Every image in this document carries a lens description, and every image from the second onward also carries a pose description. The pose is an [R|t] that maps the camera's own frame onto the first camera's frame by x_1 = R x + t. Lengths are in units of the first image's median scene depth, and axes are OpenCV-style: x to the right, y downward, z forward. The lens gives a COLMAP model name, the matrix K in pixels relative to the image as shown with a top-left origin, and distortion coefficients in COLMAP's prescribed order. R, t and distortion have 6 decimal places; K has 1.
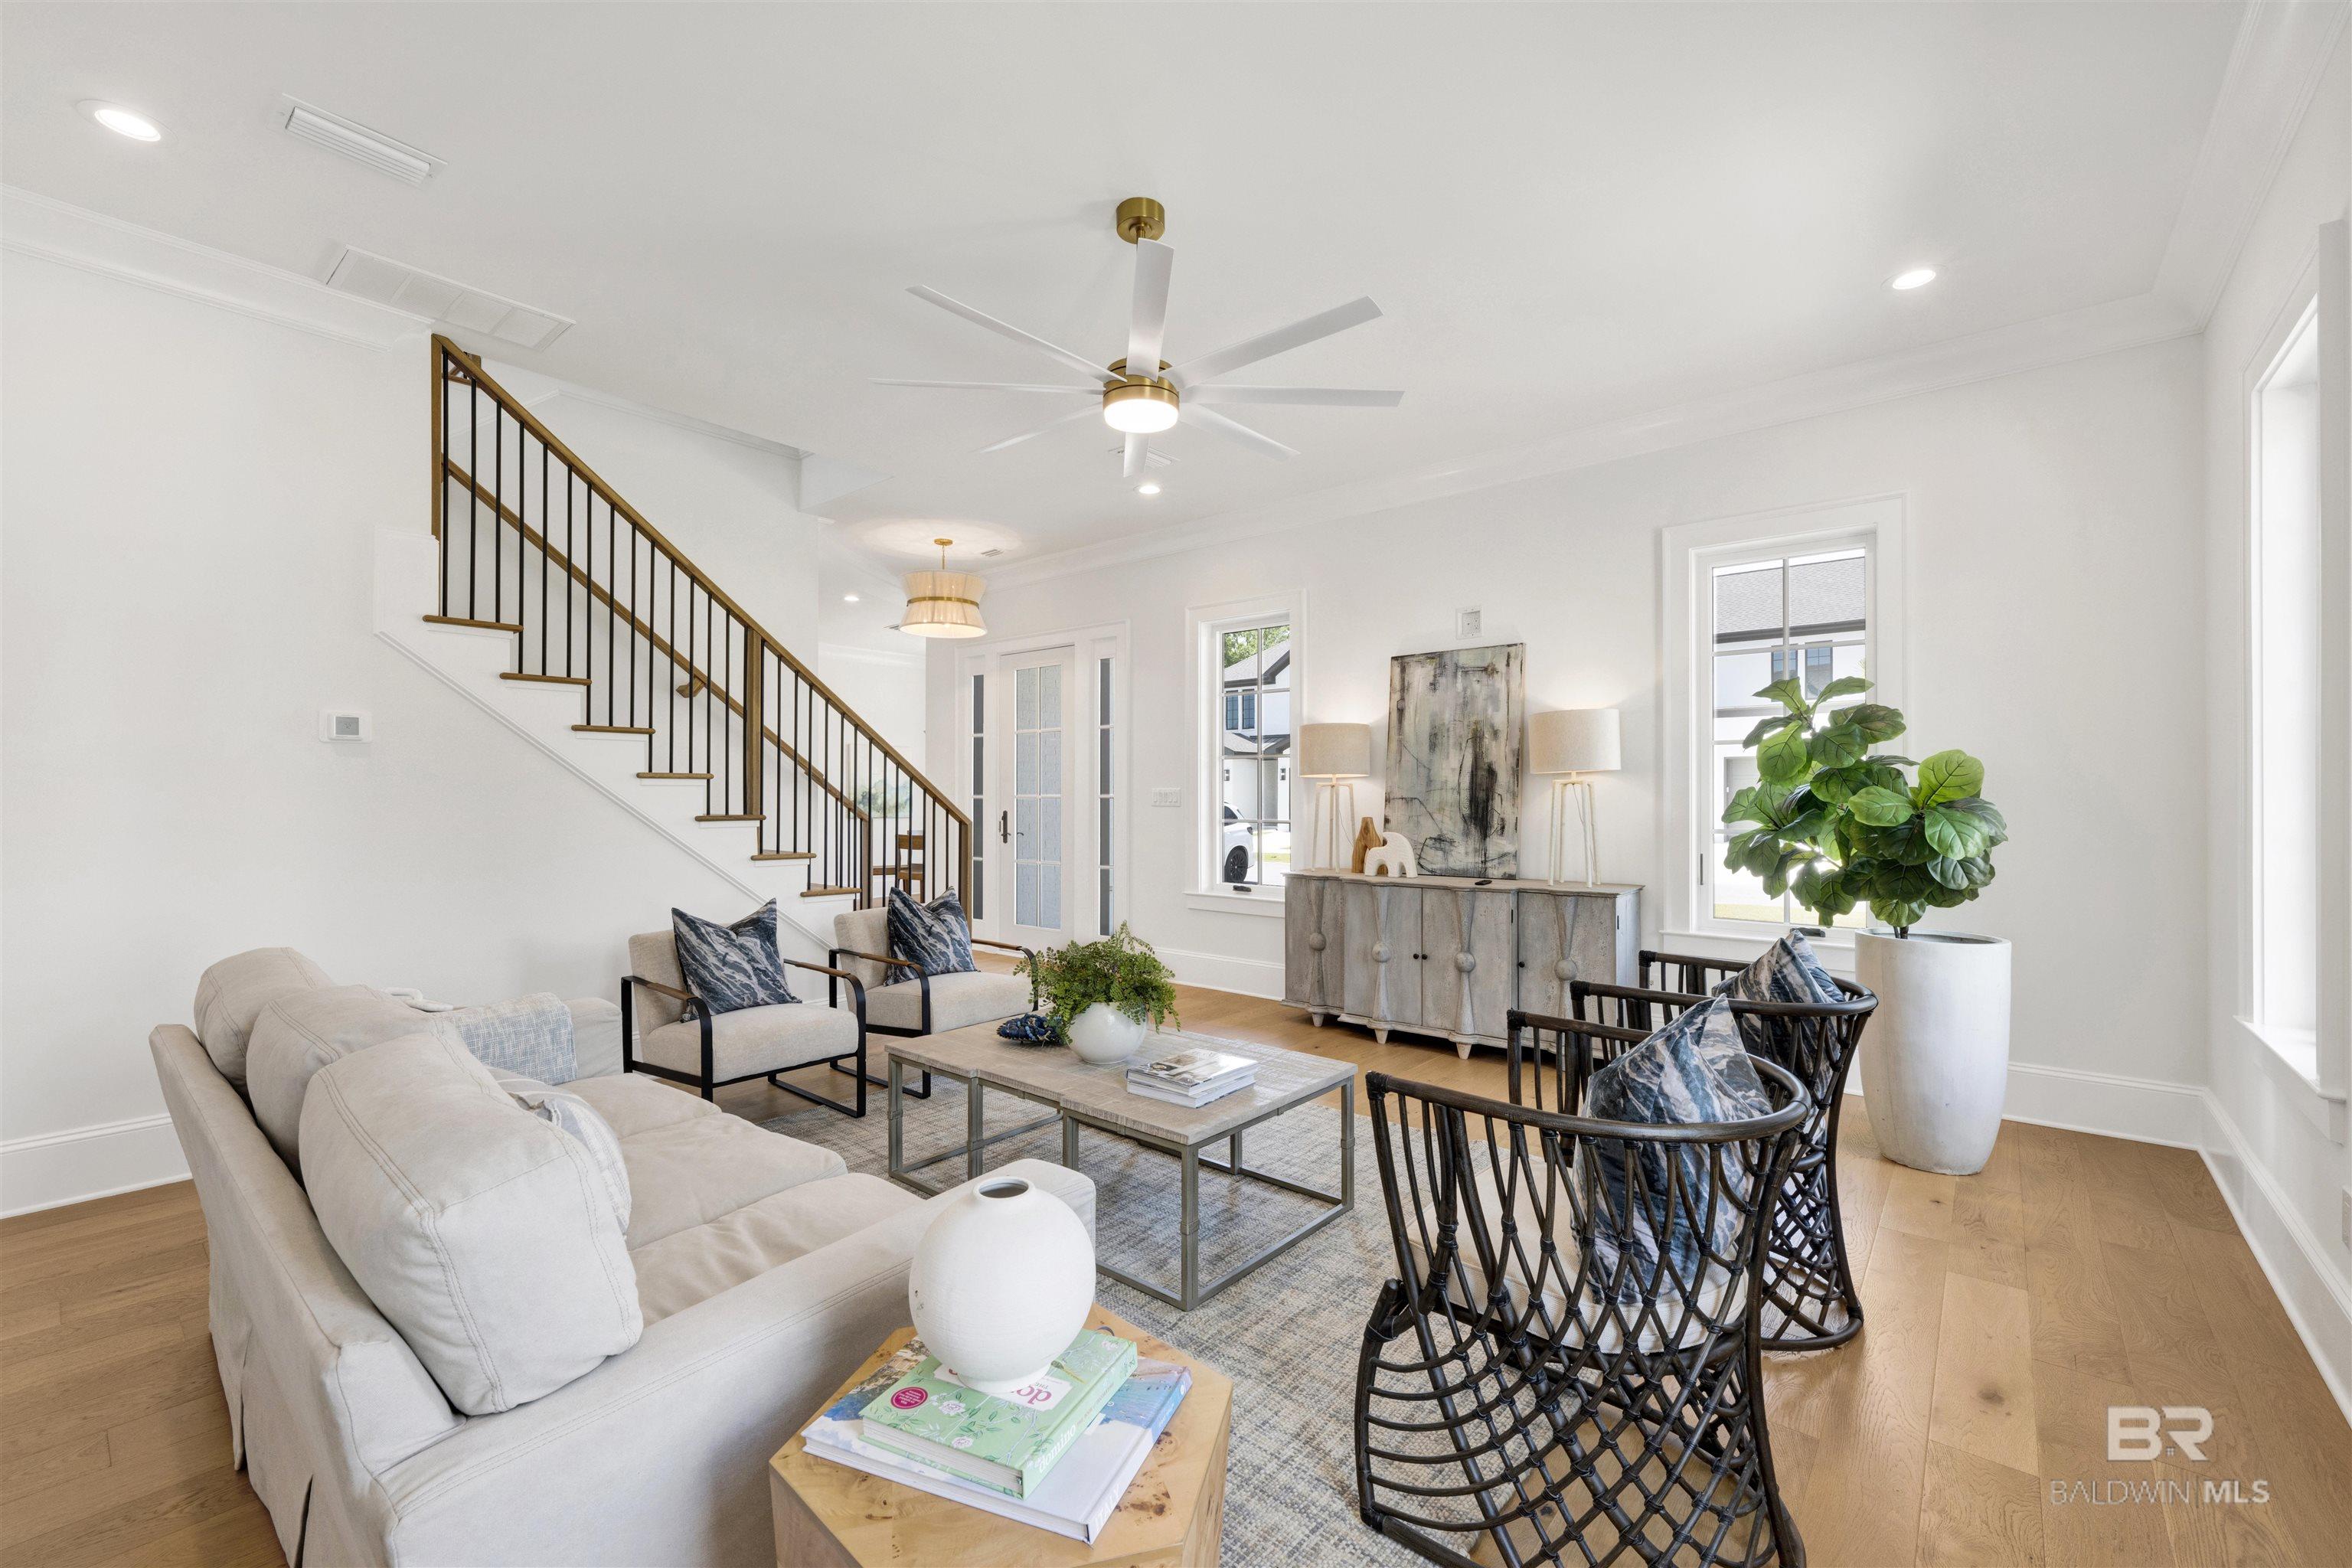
lens RADIAL K [[1014.8, 0, 1173.4], [0, 1014.8, 786.3], [0, 0, 1]] dist [0.002328, 0.000981]
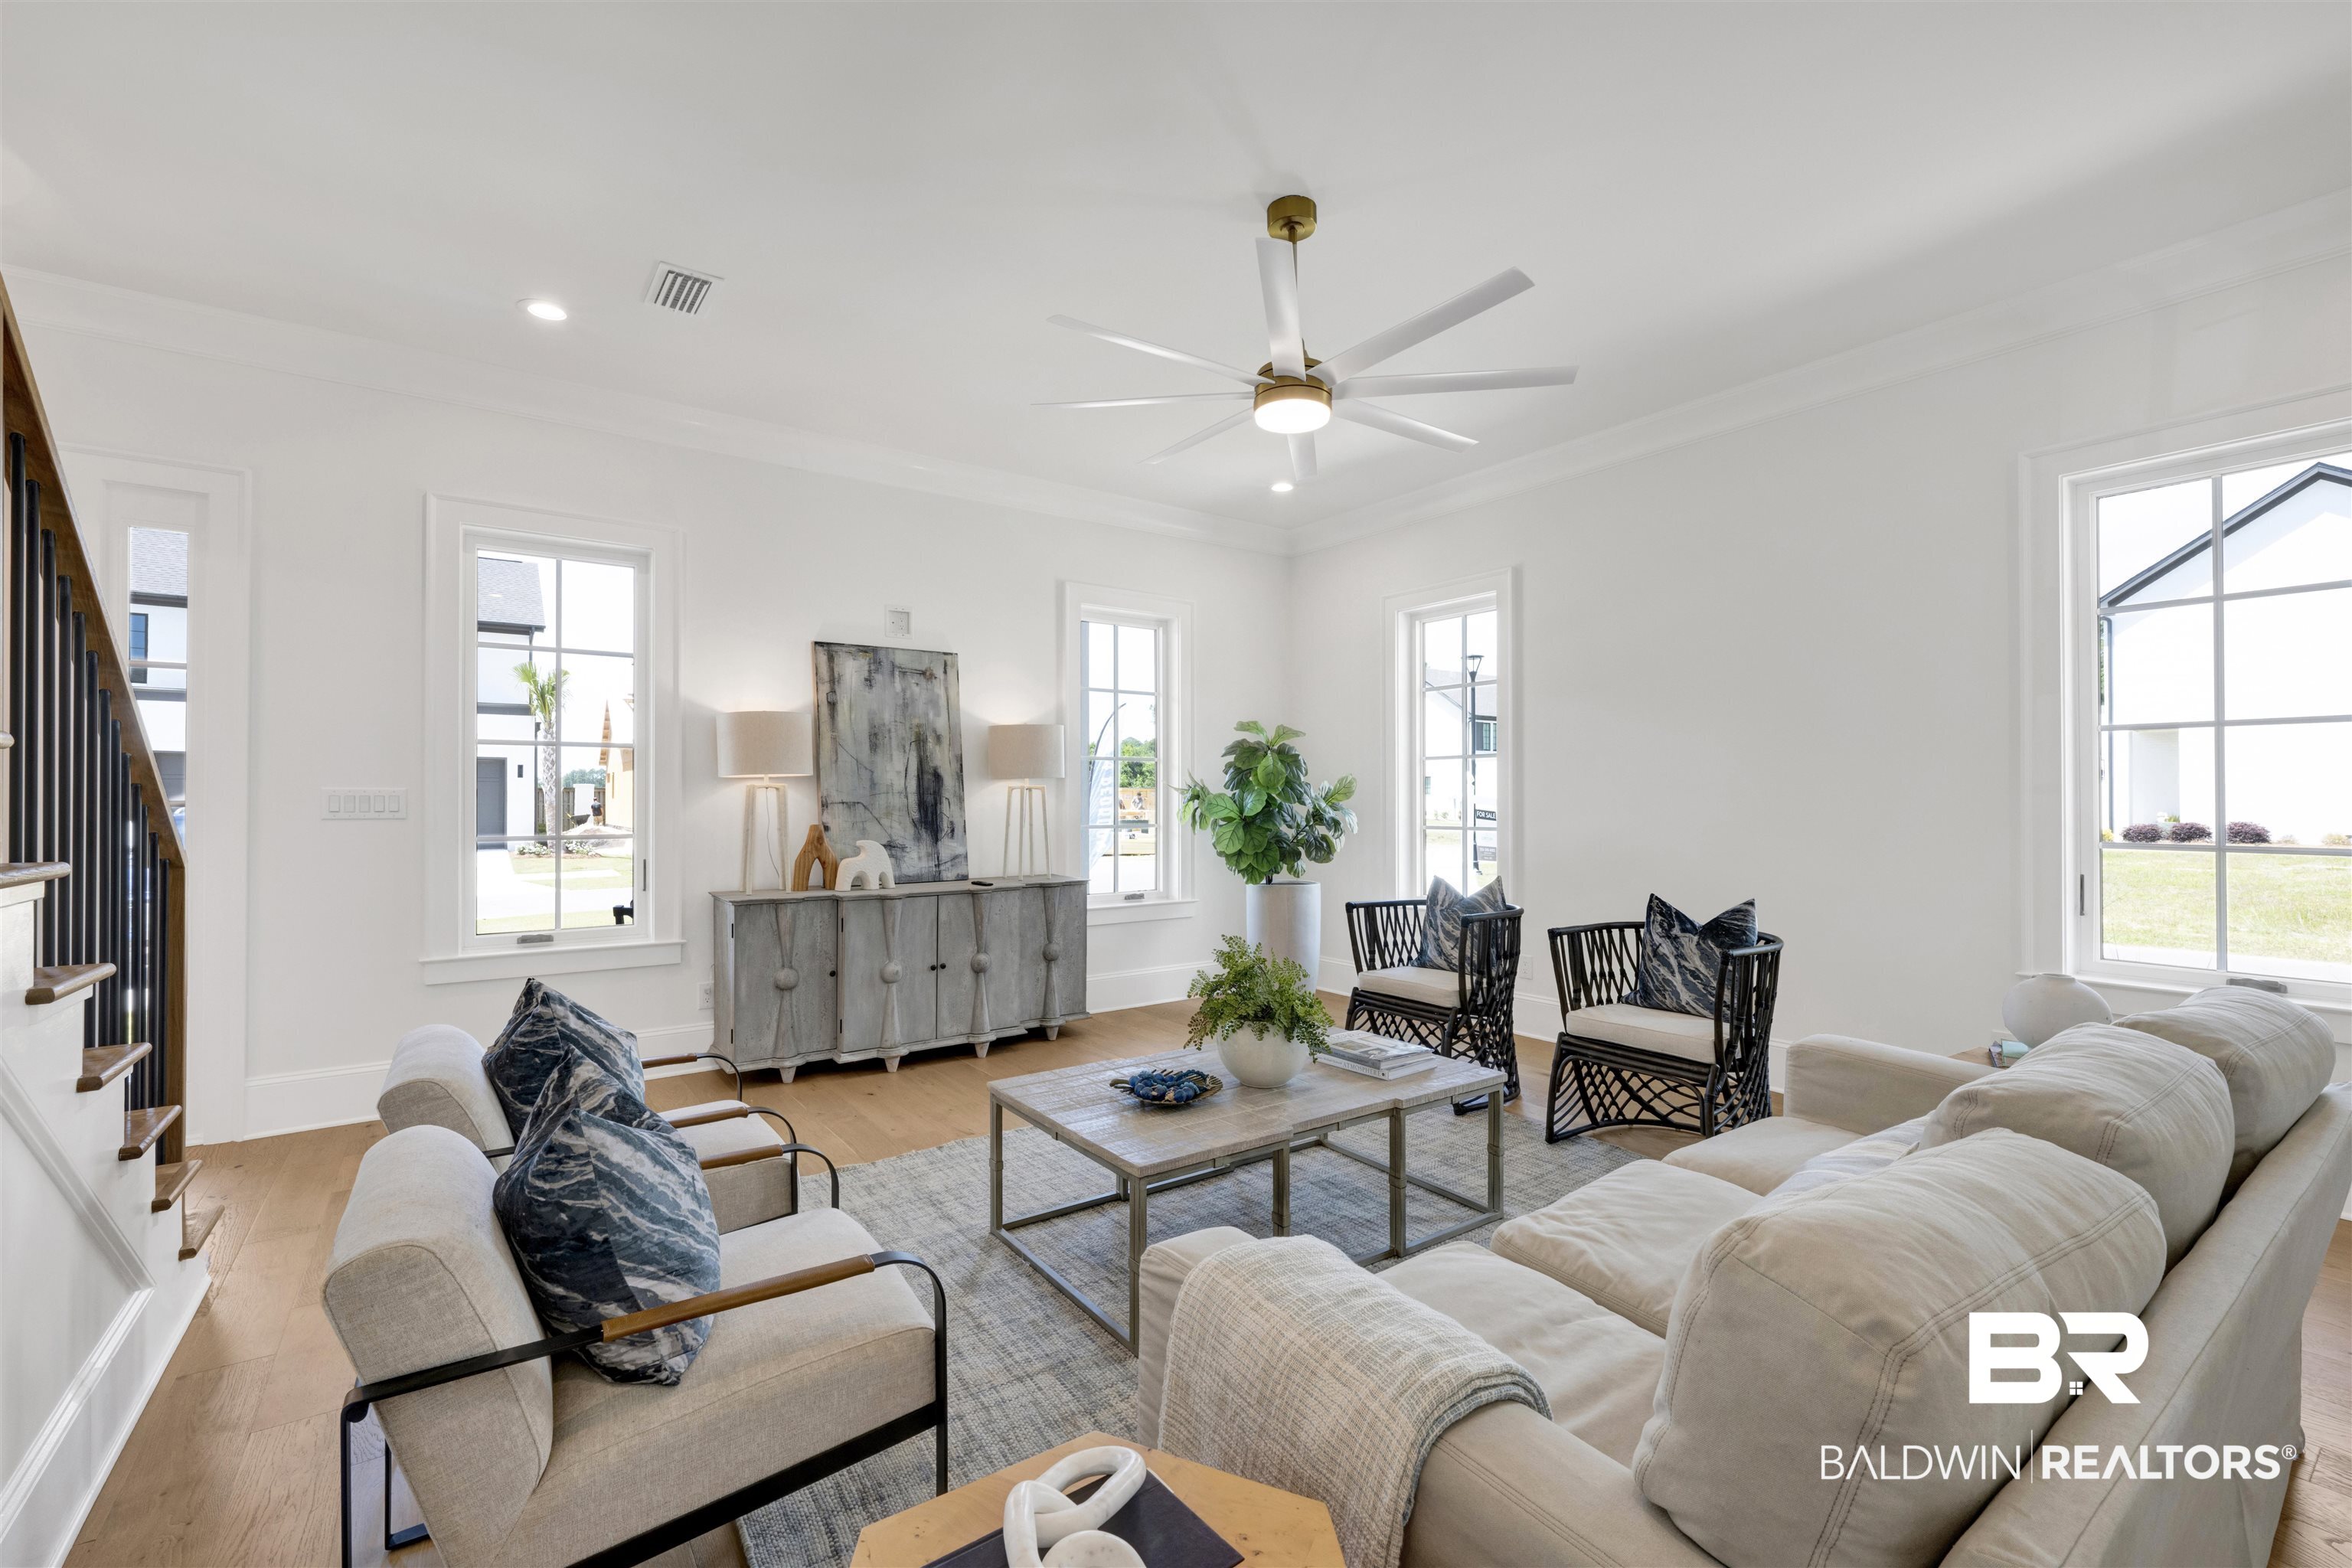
lens RADIAL K [[1014.8, 0, 1175.8], [0, 1014.8, 793.0], [0, 0, 1]] dist [0.002328, 0.000981]
pose [[0.208964, 0.006638, 0.977901, -0.616396], [-0.008213, 0.999954, -0.005032, 0.005558], [-0.977889, -0.006980, 0.209009, 0.547755]]
